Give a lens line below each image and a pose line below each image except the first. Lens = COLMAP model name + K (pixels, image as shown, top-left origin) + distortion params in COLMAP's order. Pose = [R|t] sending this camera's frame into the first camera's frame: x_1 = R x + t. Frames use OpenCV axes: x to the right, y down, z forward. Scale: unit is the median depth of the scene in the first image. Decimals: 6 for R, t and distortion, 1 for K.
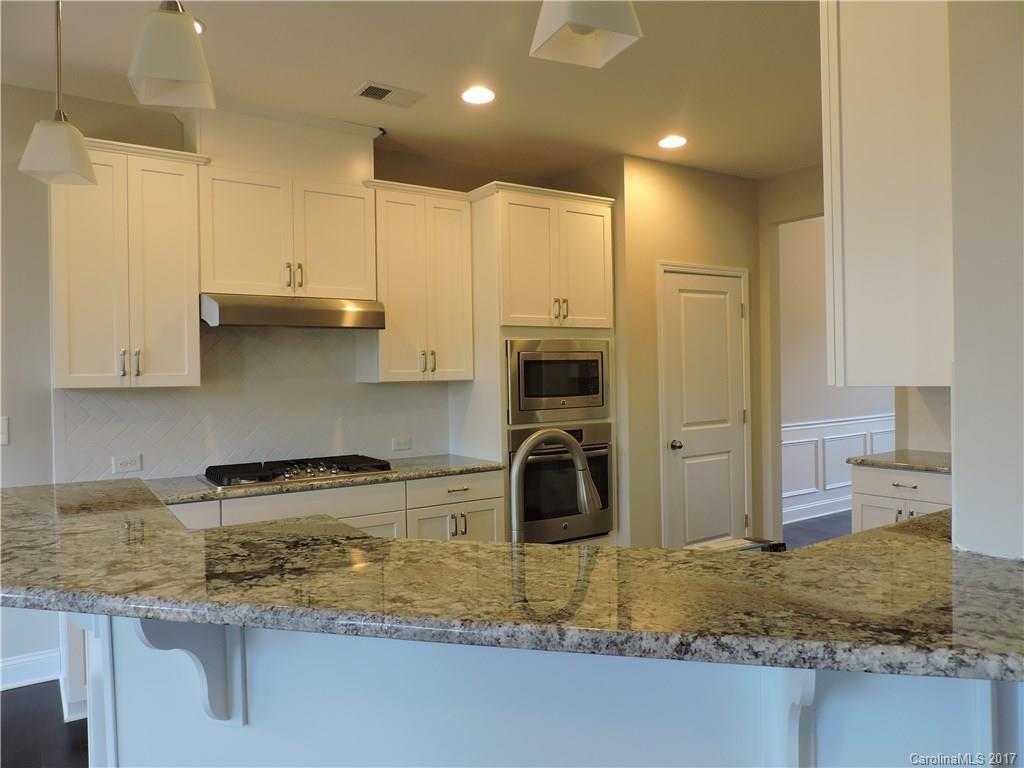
lens RADIAL K [[731.1, 0, 508.3], [0, 731.1, 386.5], [0, 0, 1]] dist [-0.019571, -0.001078]
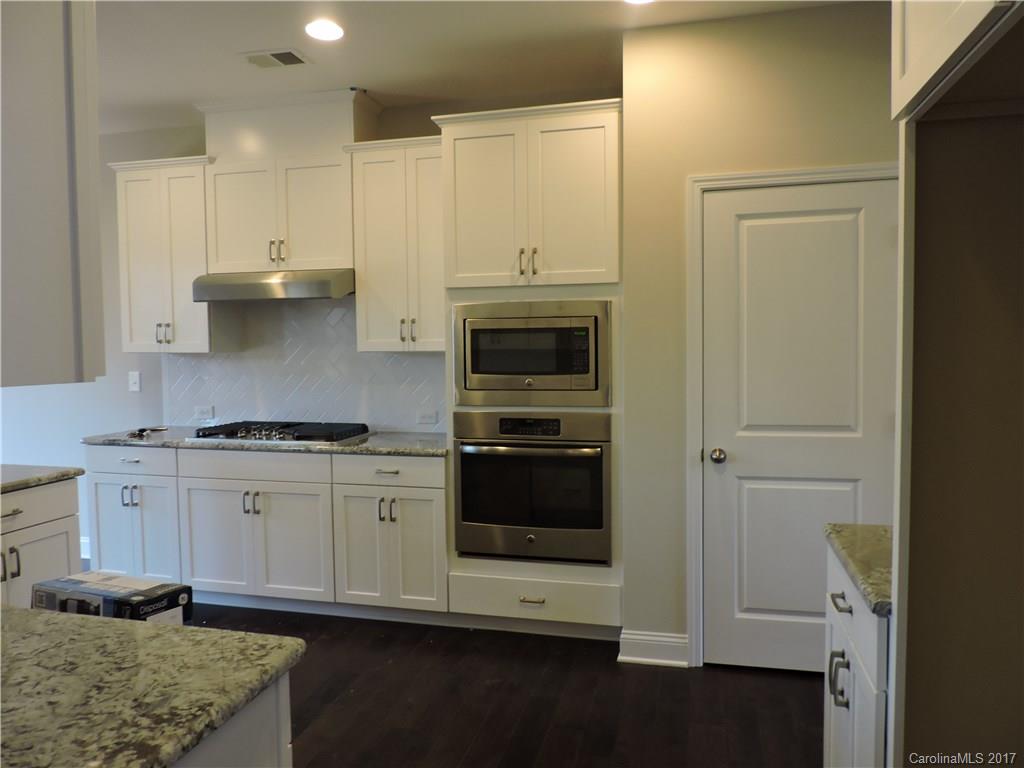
lens RADIAL K [[731.1, 0, 510.2], [0, 731.1, 387.7], [0, 0, 1]] dist [-0.019571, -0.001078]
pose [[0.663994, 0.056720, -0.745584, 0.657840], [-0.017360, 0.998019, 0.060463, -0.020029], [0.747537, -0.027204, 0.663663, 0.476559]]
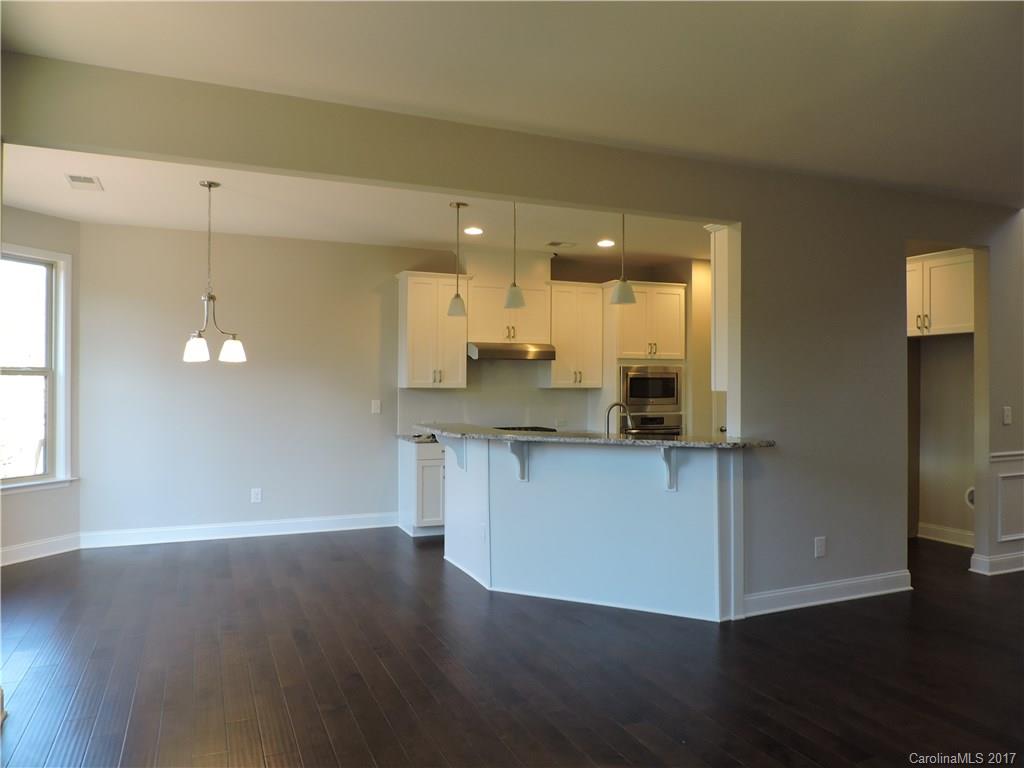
lens RADIAL K [[731.1, 0, 514.2], [0, 731.1, 386.3], [0, 0, 1]] dist [-0.019571, -0.001078]
pose [[0.983036, 0.018150, -0.182514, 0.069056], [-0.021113, 0.999675, -0.014305, 0.017619], [0.182195, 0.017916, 0.983099, -0.820670]]
